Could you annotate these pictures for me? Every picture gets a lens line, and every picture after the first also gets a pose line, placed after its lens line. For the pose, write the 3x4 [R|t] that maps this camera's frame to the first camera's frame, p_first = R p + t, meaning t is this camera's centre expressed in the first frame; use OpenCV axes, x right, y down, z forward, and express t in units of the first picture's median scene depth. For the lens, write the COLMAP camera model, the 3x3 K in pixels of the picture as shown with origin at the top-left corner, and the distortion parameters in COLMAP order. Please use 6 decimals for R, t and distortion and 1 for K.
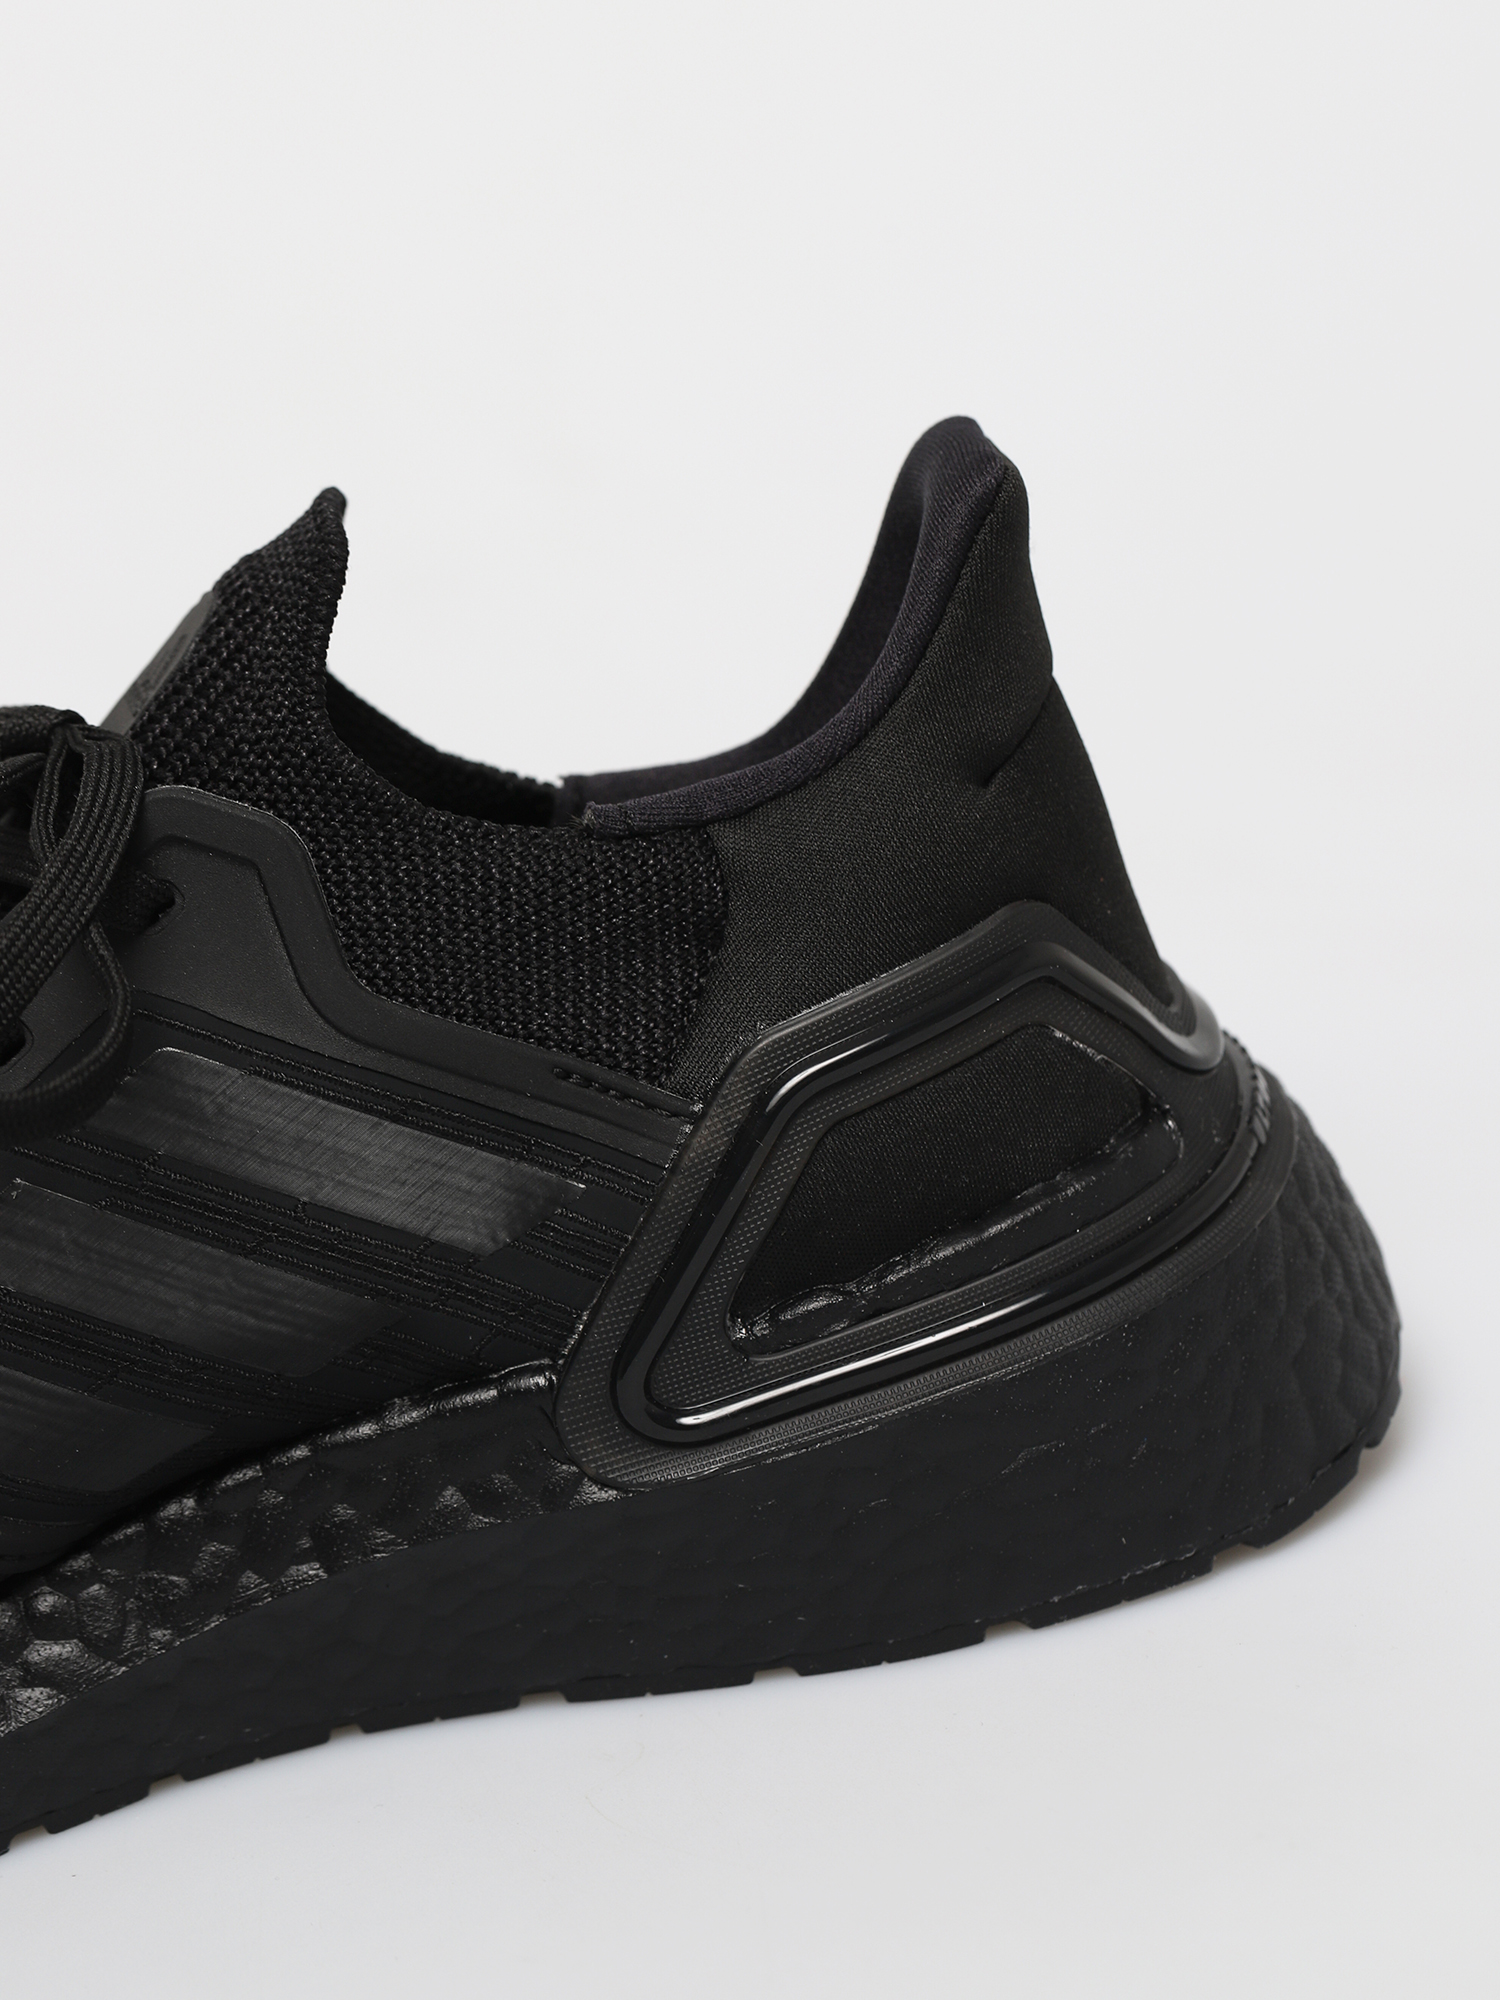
lens RADIAL K [[7643.3, 0, 750.0], [0, 7643.3, 1000.0], [0, 0, 1]] dist [0.103677, 4.344930]
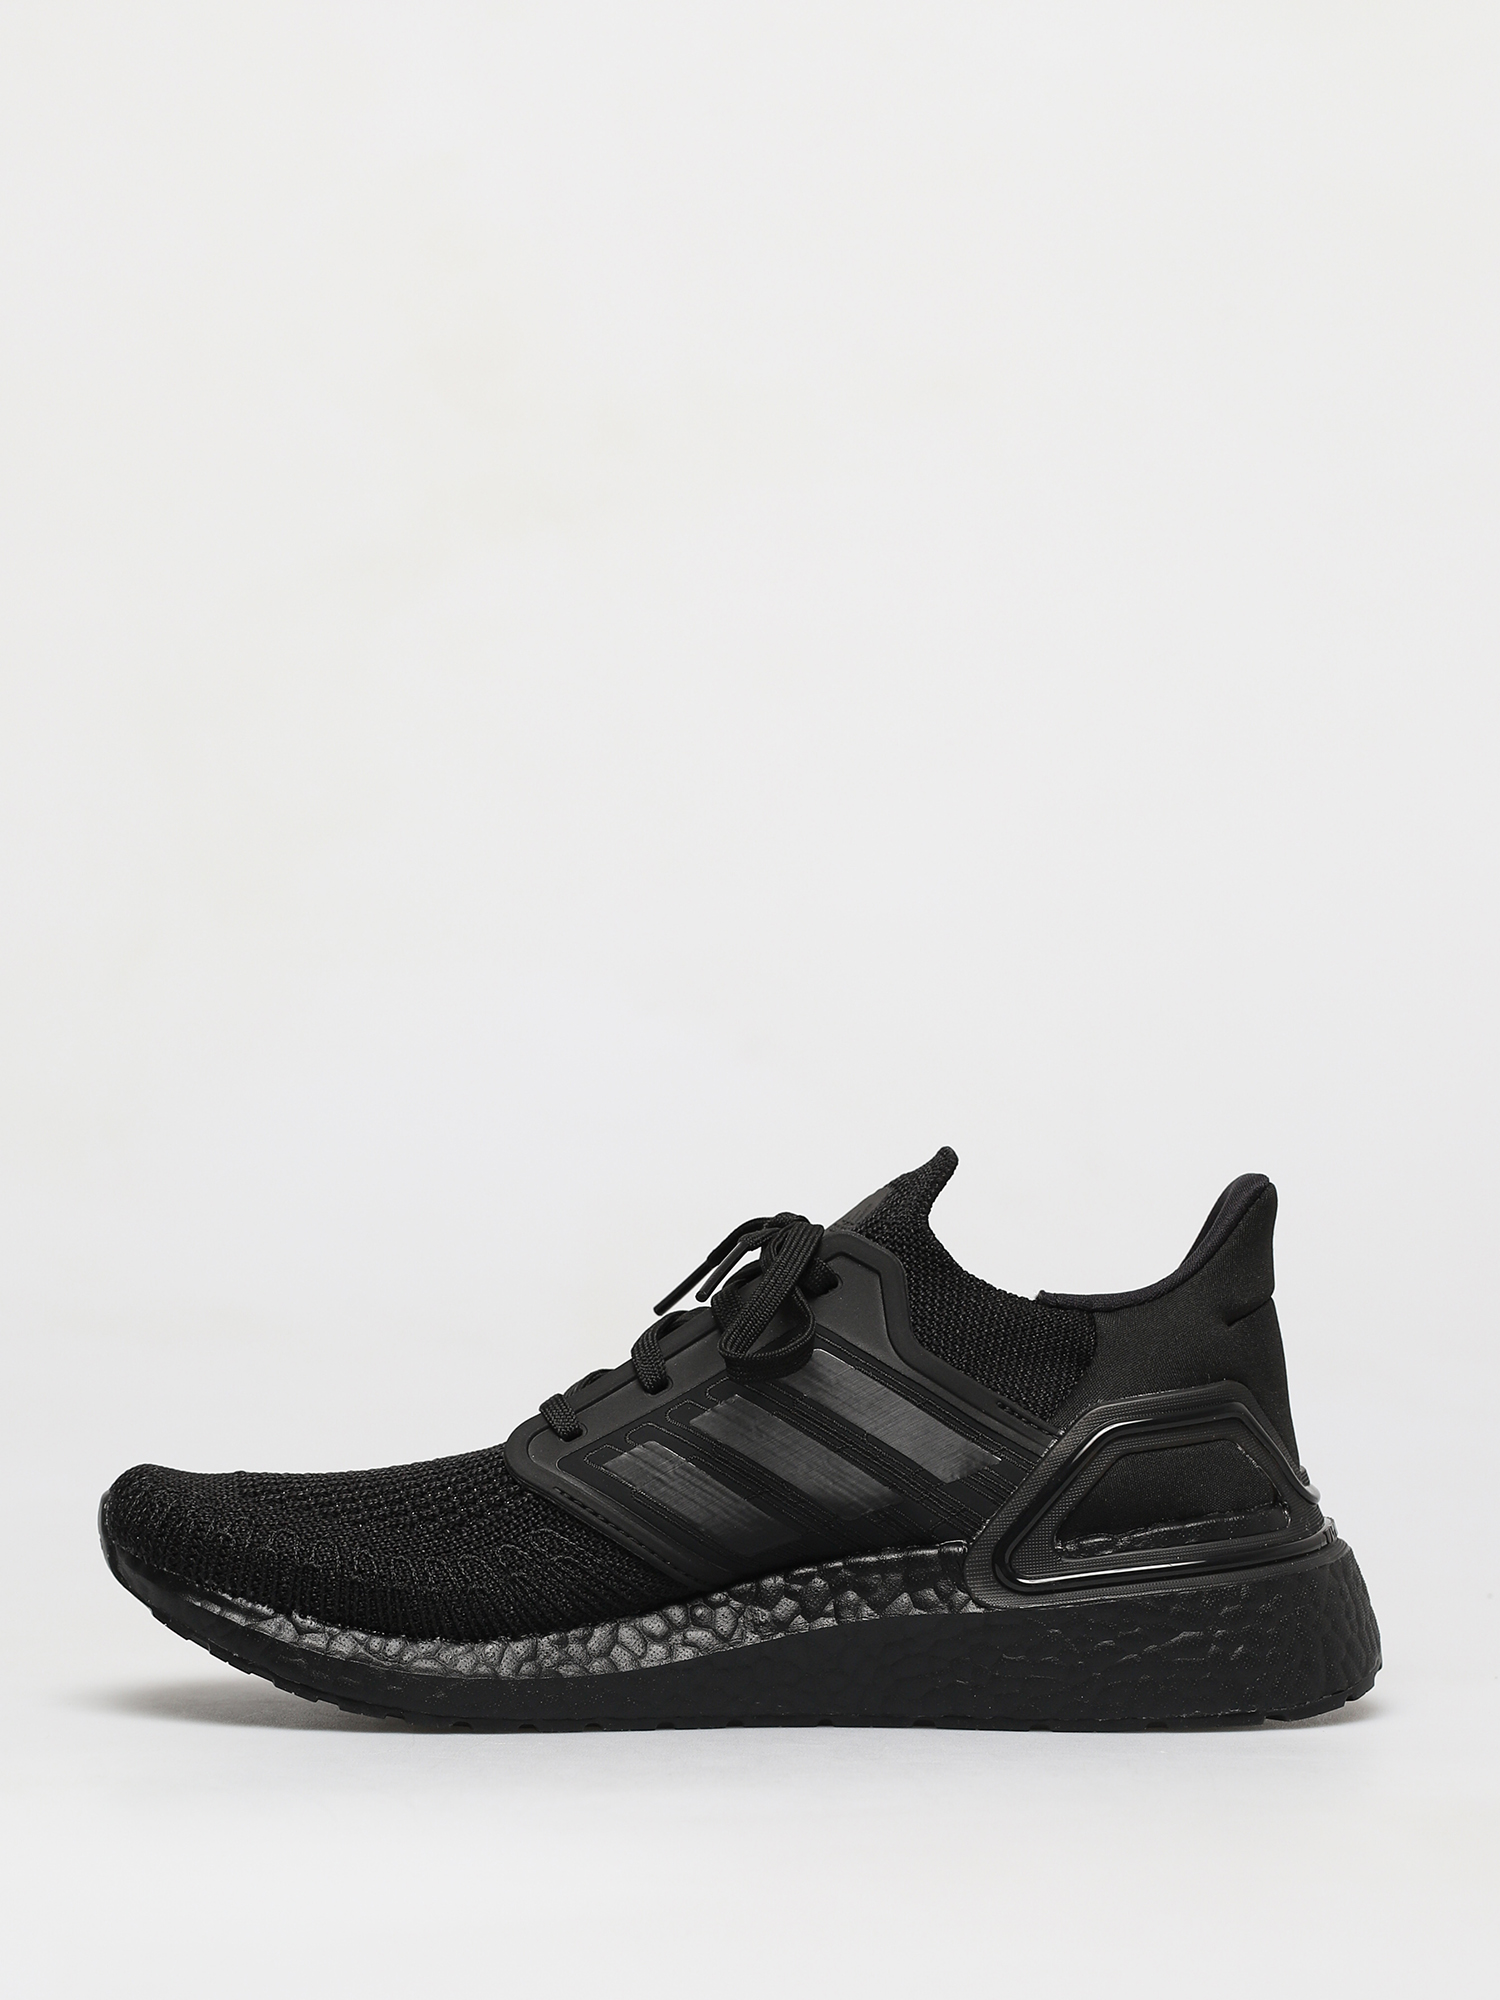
lens RADIAL K [[7643.3, 0, 750.0], [0, 7643.3, 1000.0], [0, 0, 1]] dist [0.103677, 4.344930]
pose [[0.975890, 0.203173, -0.079746, 0.051787], [-0.216421, 0.948123, -0.232861, 0.401480], [0.028298, 0.244506, 0.969235, -1.034666]]
